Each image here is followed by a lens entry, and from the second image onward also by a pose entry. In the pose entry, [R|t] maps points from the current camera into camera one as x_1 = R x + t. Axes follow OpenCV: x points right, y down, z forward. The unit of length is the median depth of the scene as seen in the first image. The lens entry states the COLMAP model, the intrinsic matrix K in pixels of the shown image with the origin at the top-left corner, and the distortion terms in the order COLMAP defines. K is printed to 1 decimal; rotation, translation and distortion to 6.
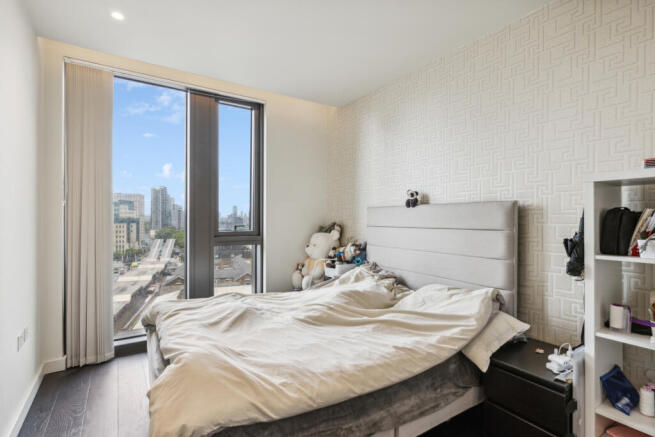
lens RADIAL K [[321.3, 0, 331.8], [0, 321.3, 218.9], [0, 0, 1]] dist [0.001015, 0.000703]
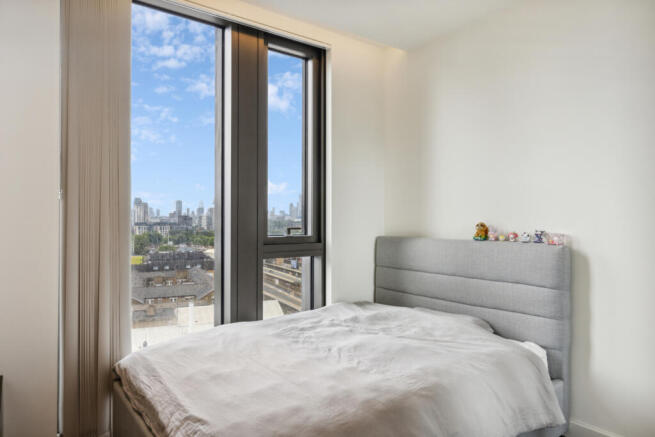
lens RADIAL K [[410.3, 0, 322.2], [0, 410.3, 218.1], [0, 0, 1]] dist [0.001478, 0.000074]
pose [[0.998940, 0.000361, 0.046022, -0.269748], [-0.000372, 1.000000, 0.000238, 0.000063], [-0.046022, -0.000255, 0.998940, 0.130694]]
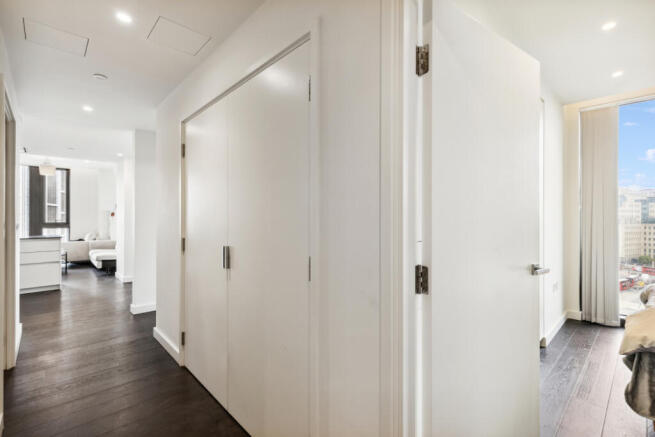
lens RADIAL K [[302.2, 0, 322.6], [0, 302.2, 219.1], [0, 0, 1]] dist [0.001692, 0.000317]
pose [[0.164716, -0.001122, -0.986340, 0.258865], [0.002052, 0.999998, -0.000795, 0.000485], [0.986339, -0.001893, 0.164718, -0.297451]]
